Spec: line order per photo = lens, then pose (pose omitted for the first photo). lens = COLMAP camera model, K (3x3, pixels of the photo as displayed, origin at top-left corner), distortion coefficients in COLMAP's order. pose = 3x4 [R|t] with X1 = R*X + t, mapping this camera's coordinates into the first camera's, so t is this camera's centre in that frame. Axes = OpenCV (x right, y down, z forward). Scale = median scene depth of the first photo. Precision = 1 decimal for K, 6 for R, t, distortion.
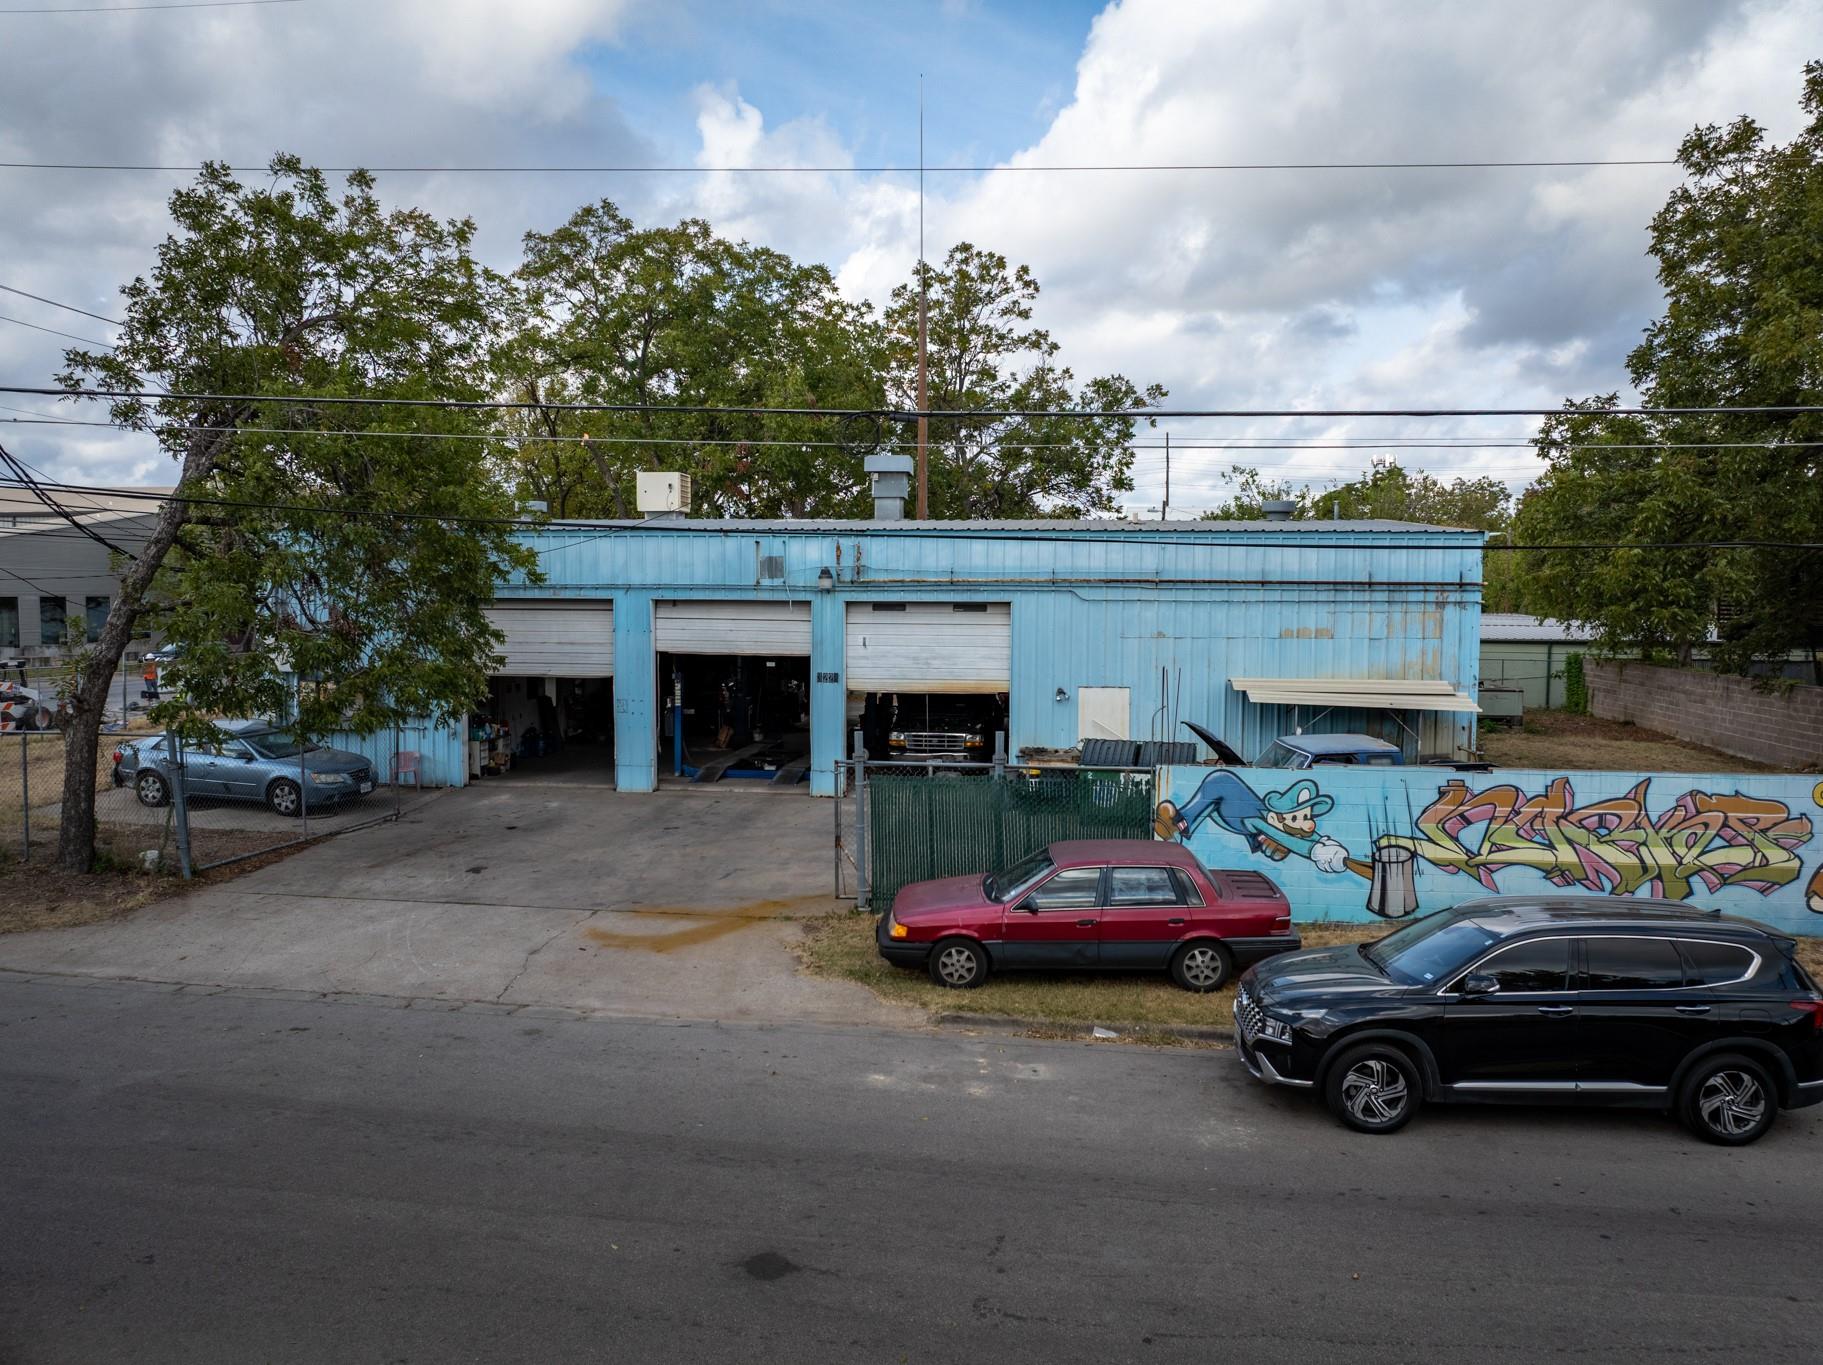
lens RADIAL K [[1263.6, 0, 918.7], [0, 1263.6, 677.2], [0, 0, 1]] dist [-0.042066, -0.005519]
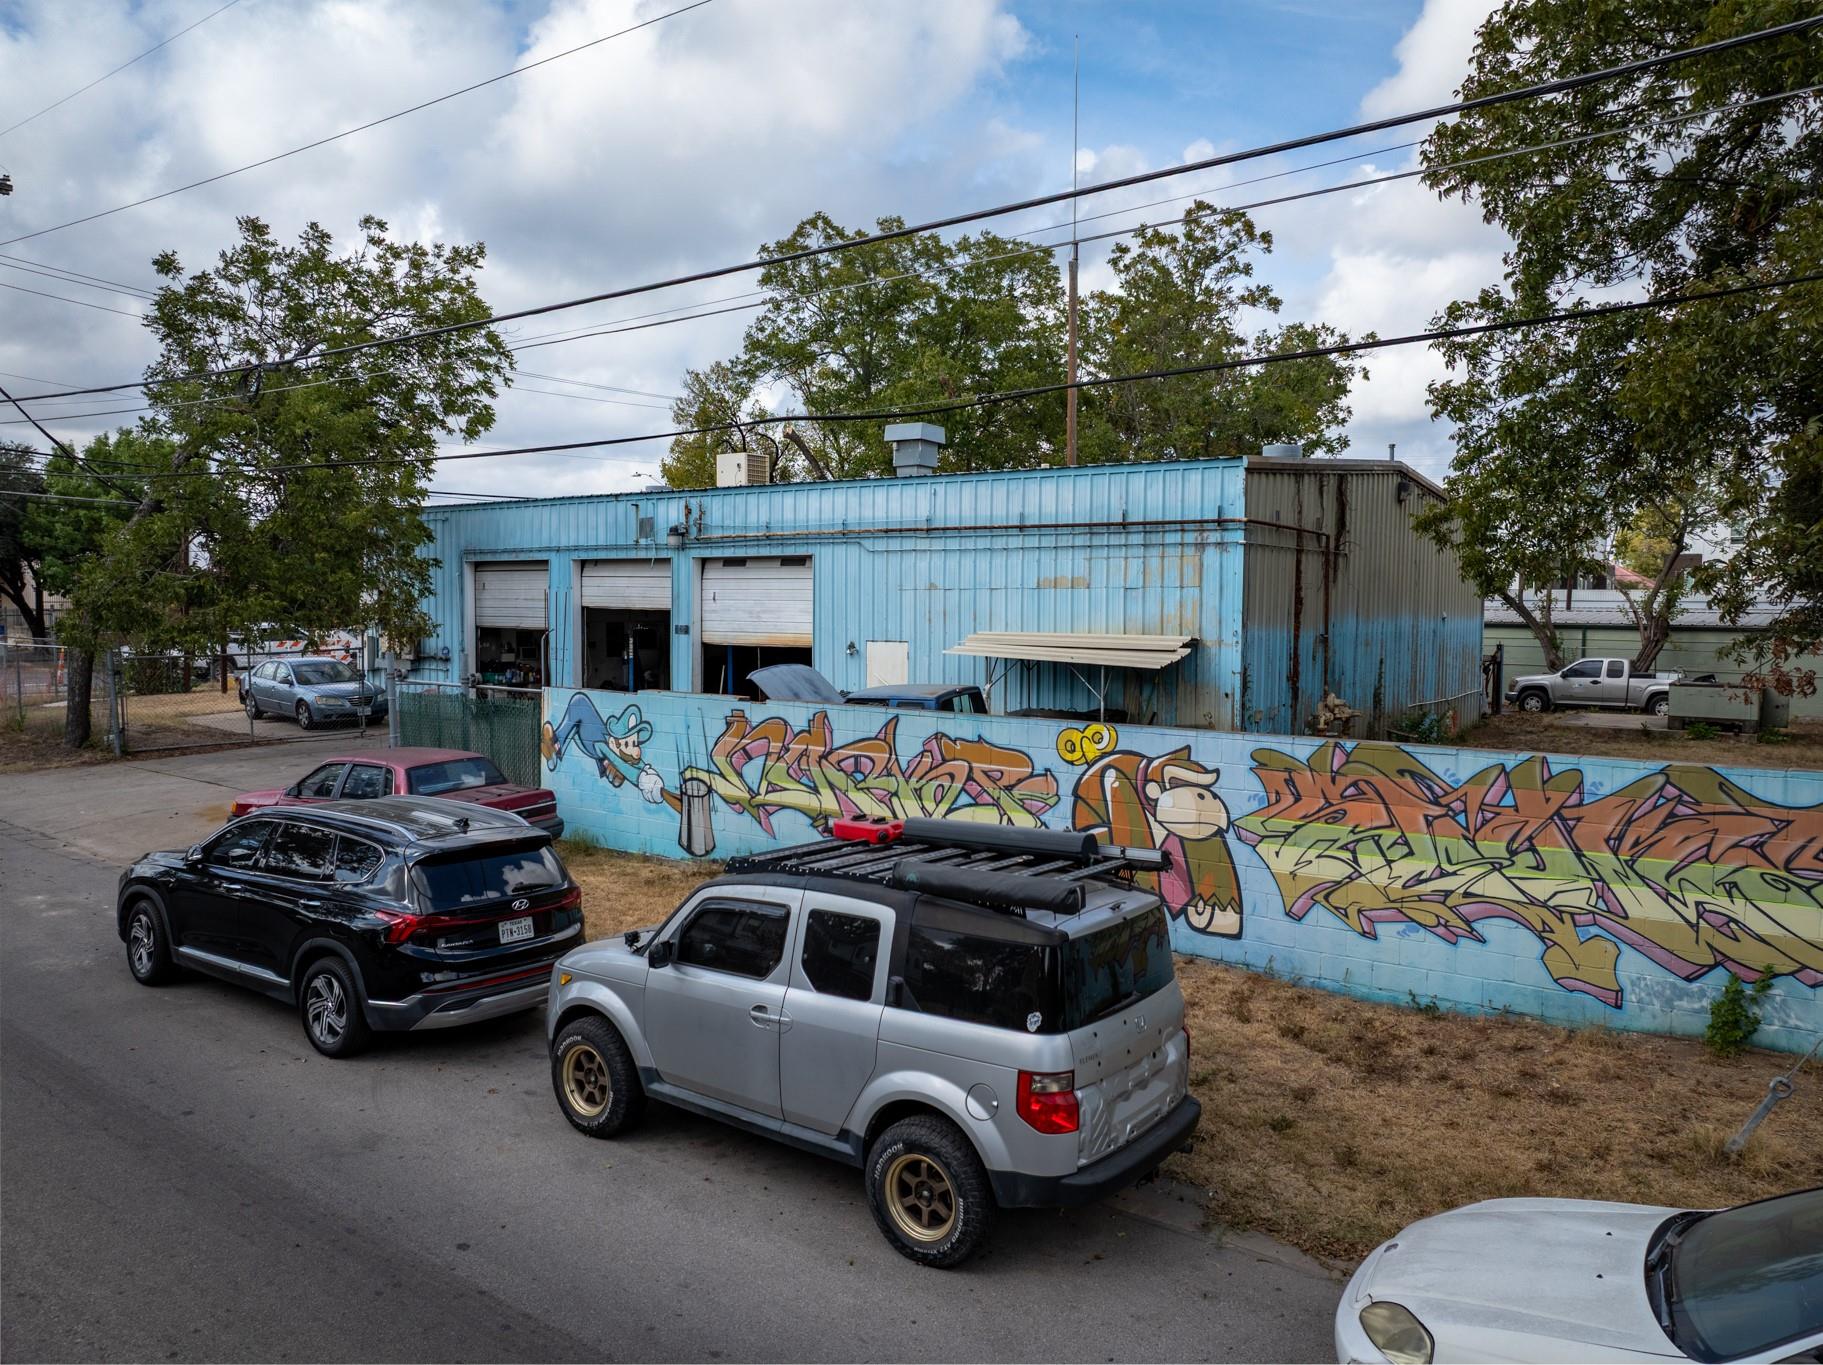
lens RADIAL K [[1263.6, 0, 918.7], [0, 1263.6, 677.2], [0, 0, 1]] dist [-0.042066, -0.005519]
pose [[0.879669, 0.030010, -0.474639, 0.962400], [-0.033634, 0.999434, 0.000855, 0.051863], [0.474396, 0.015212, 0.880180, 0.247110]]
